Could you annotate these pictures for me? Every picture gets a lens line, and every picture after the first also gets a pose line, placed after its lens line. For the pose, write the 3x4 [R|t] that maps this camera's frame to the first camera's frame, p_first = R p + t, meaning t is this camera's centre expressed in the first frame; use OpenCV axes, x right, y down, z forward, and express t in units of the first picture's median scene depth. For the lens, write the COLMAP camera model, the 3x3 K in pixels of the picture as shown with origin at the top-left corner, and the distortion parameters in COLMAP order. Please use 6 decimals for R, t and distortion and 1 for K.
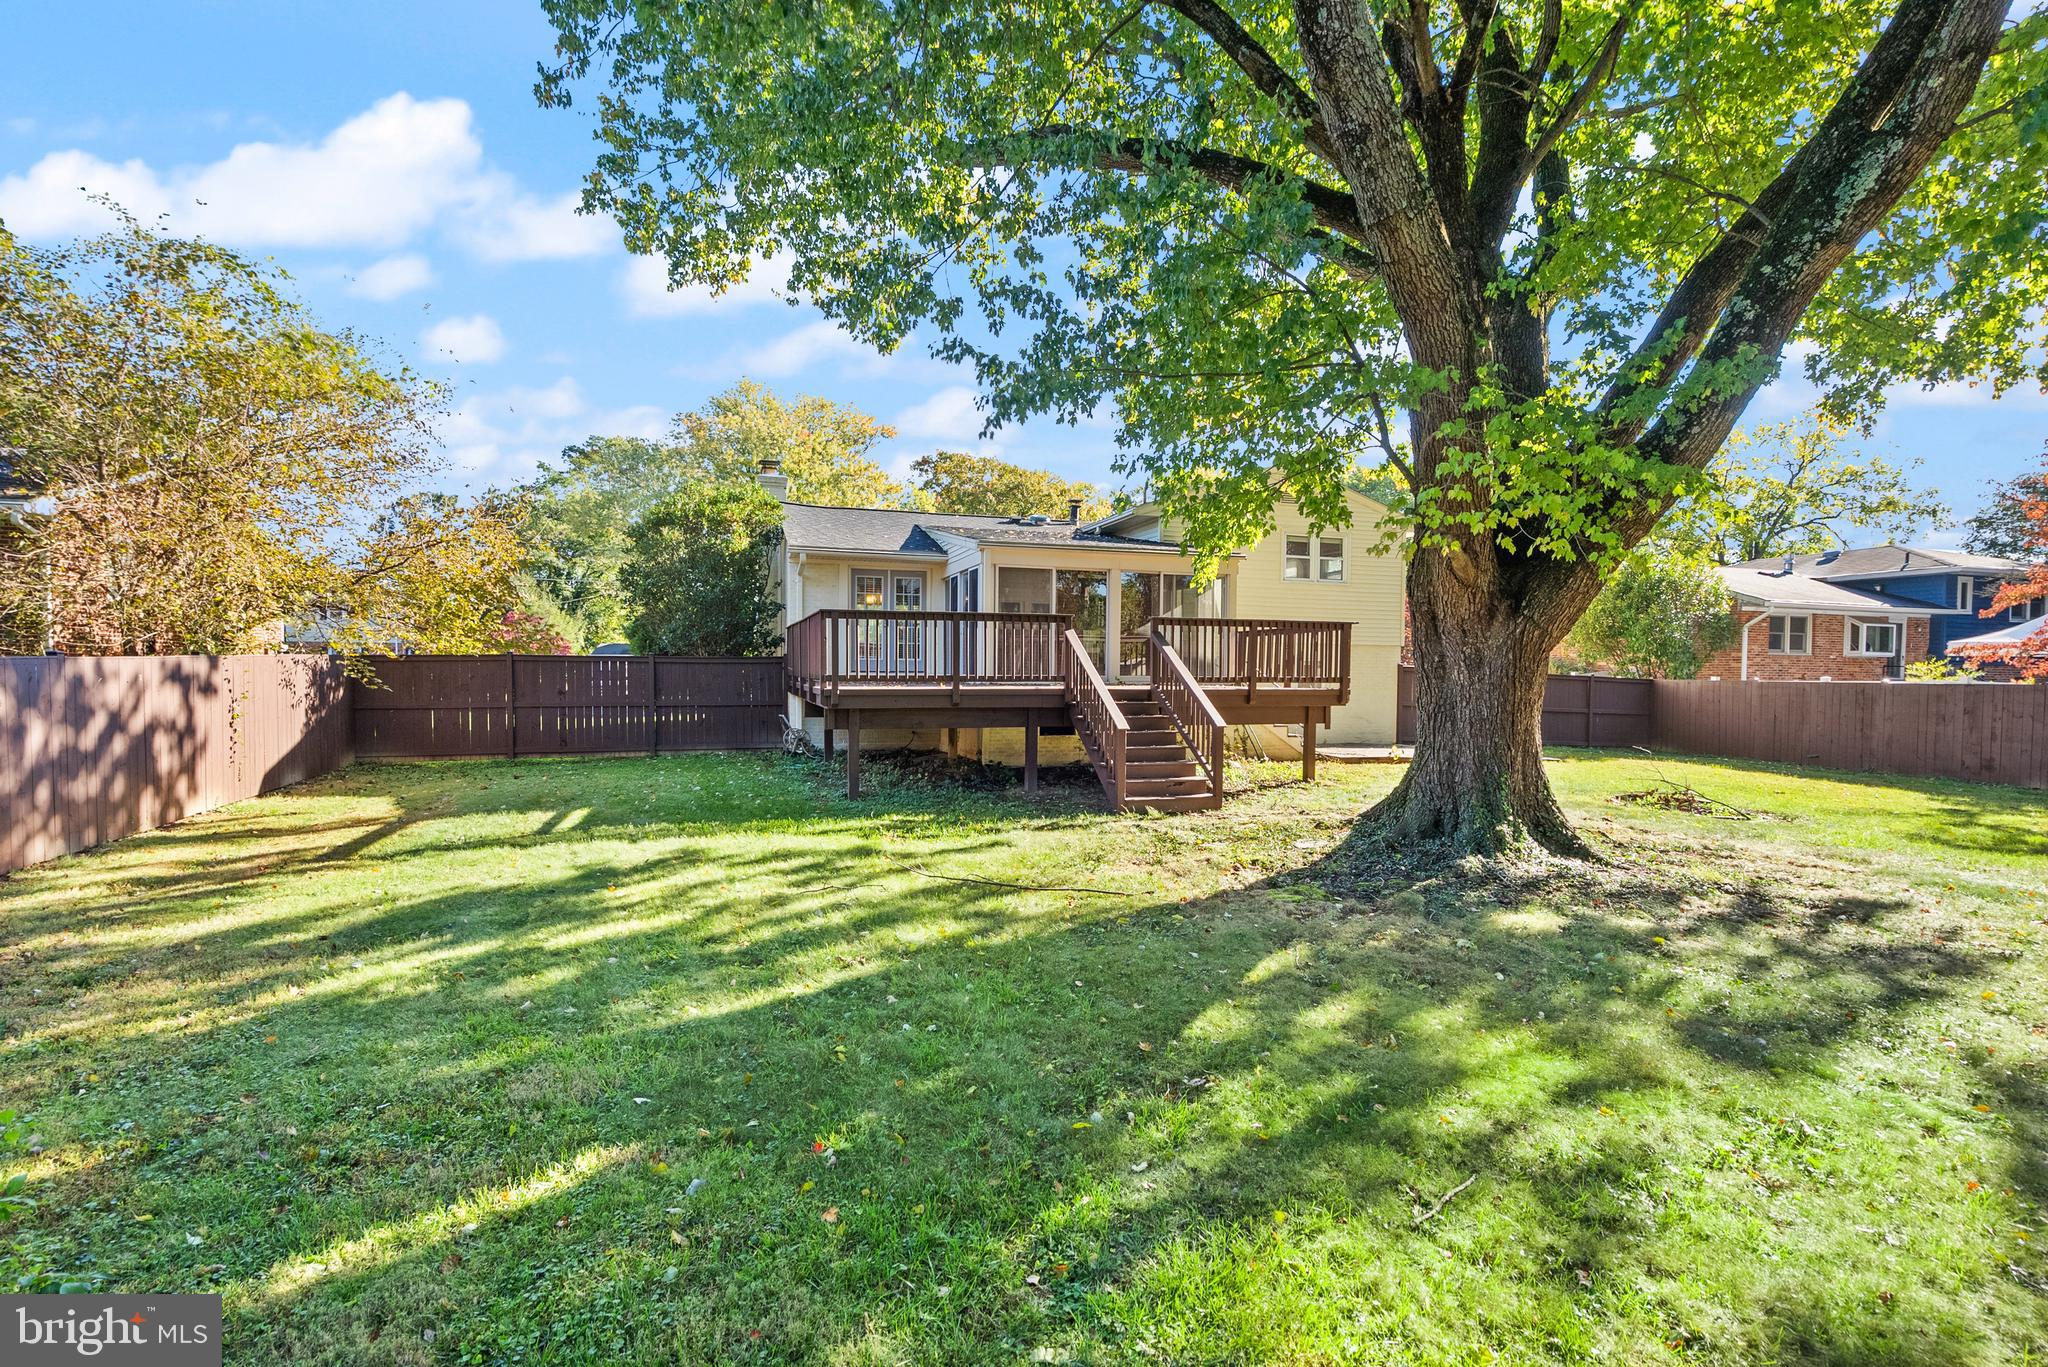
lens RADIAL K [[945.6, 0, 1020.5], [0, 945.6, 675.0], [0, 0, 1]] dist [-0.001110, -0.000467]
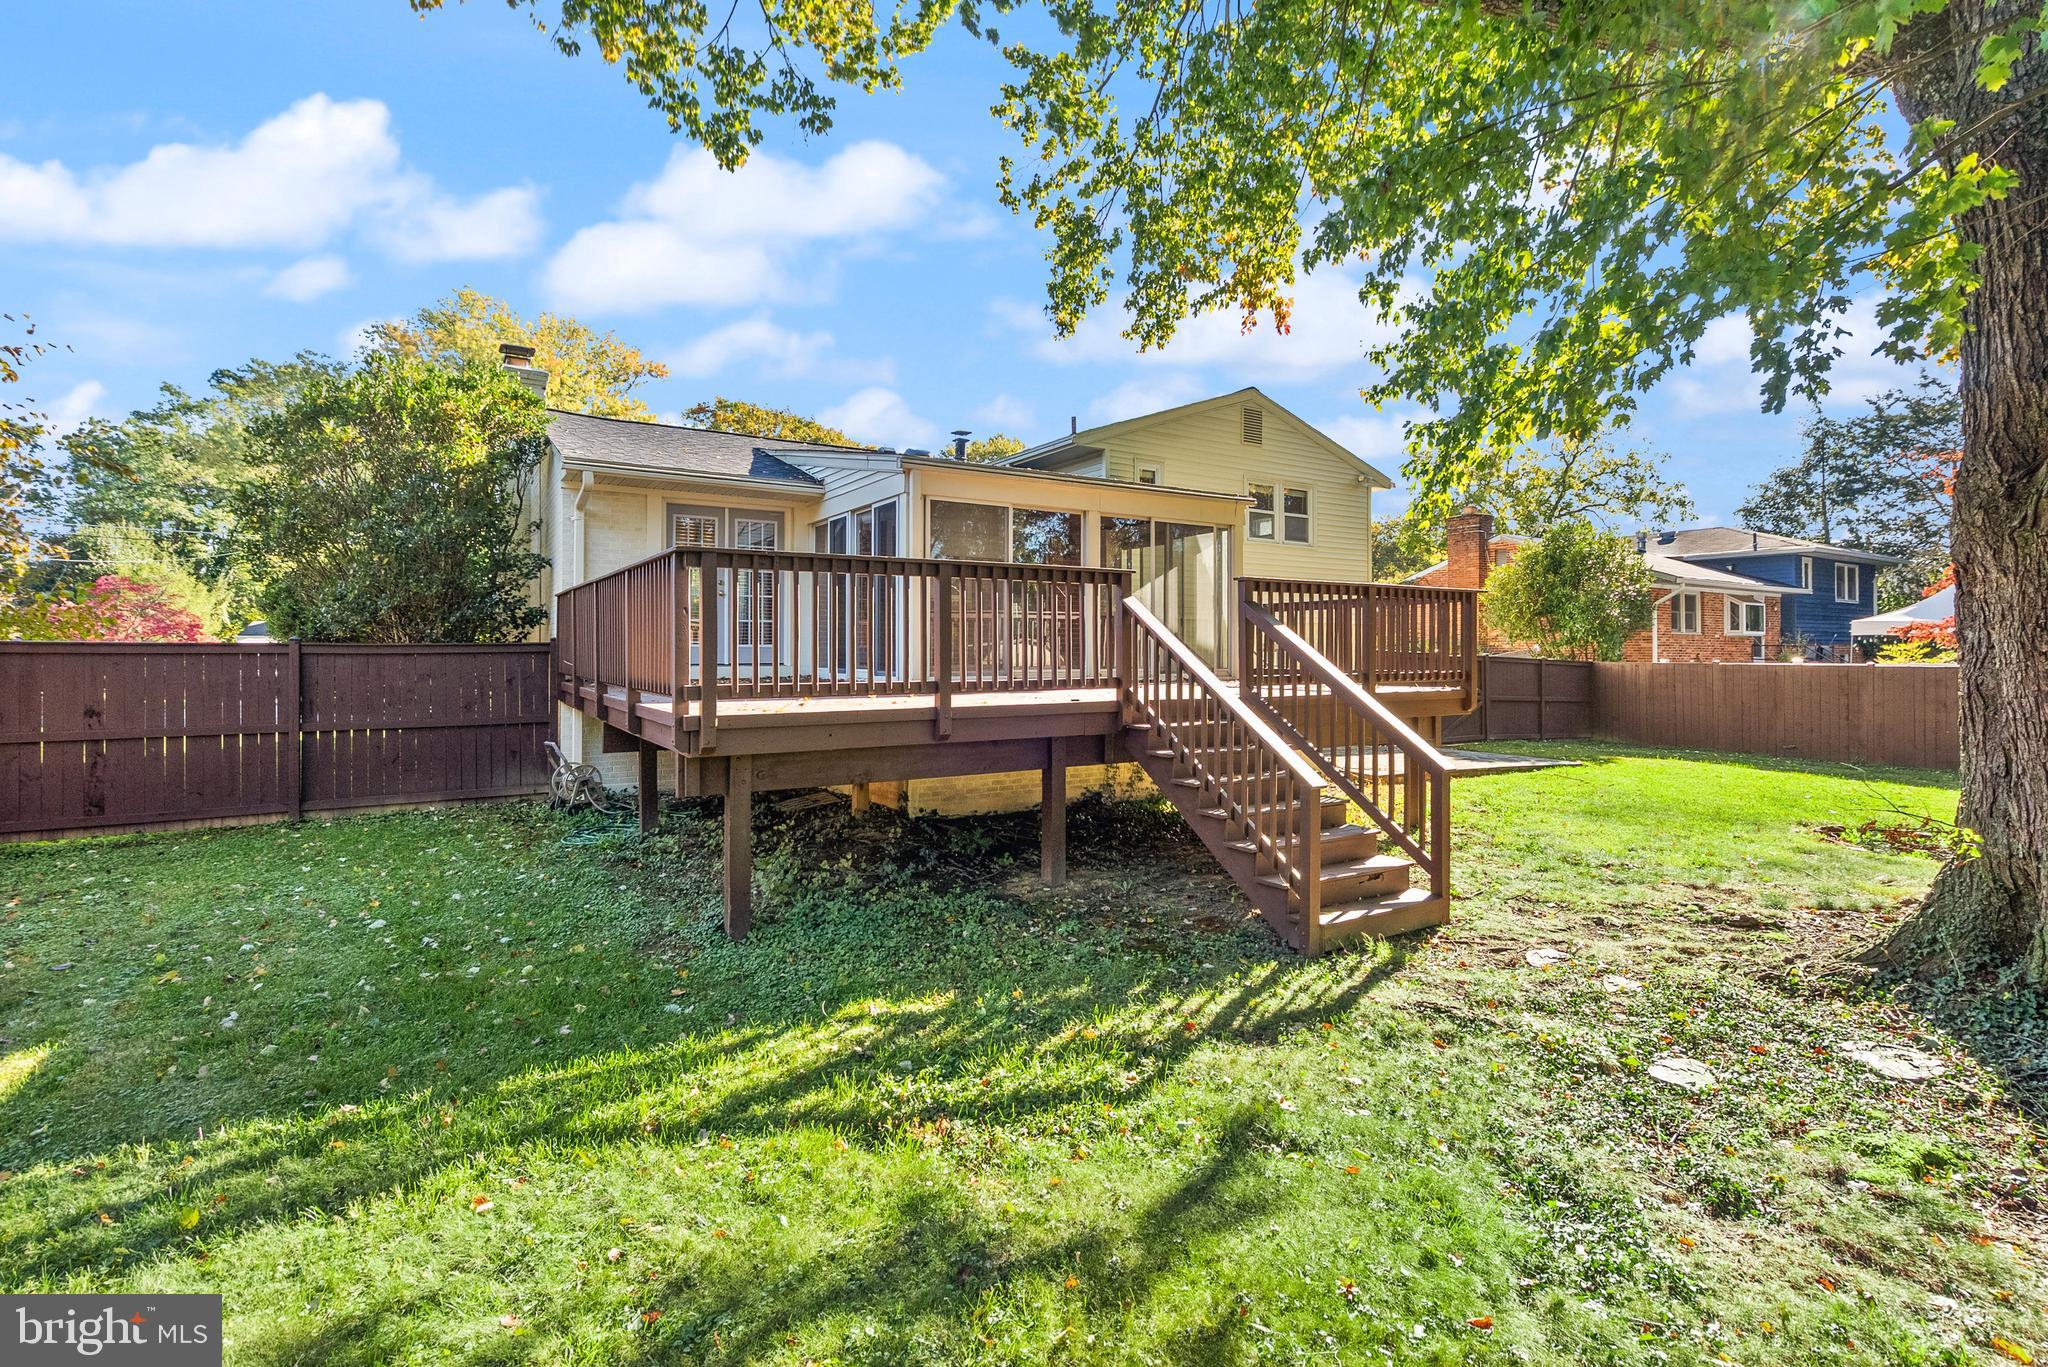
lens RADIAL K [[957.1, 0, 1023.0], [0, 957.1, 625.6], [0, 0, 1]] dist [-0.002283, -0.000301]
pose [[0.969231, 0.000070, 0.246153, -0.103454], [0.007604, 0.999514, -0.030224, -0.008594], [-0.246036, 0.031166, 0.968760, 0.319147]]
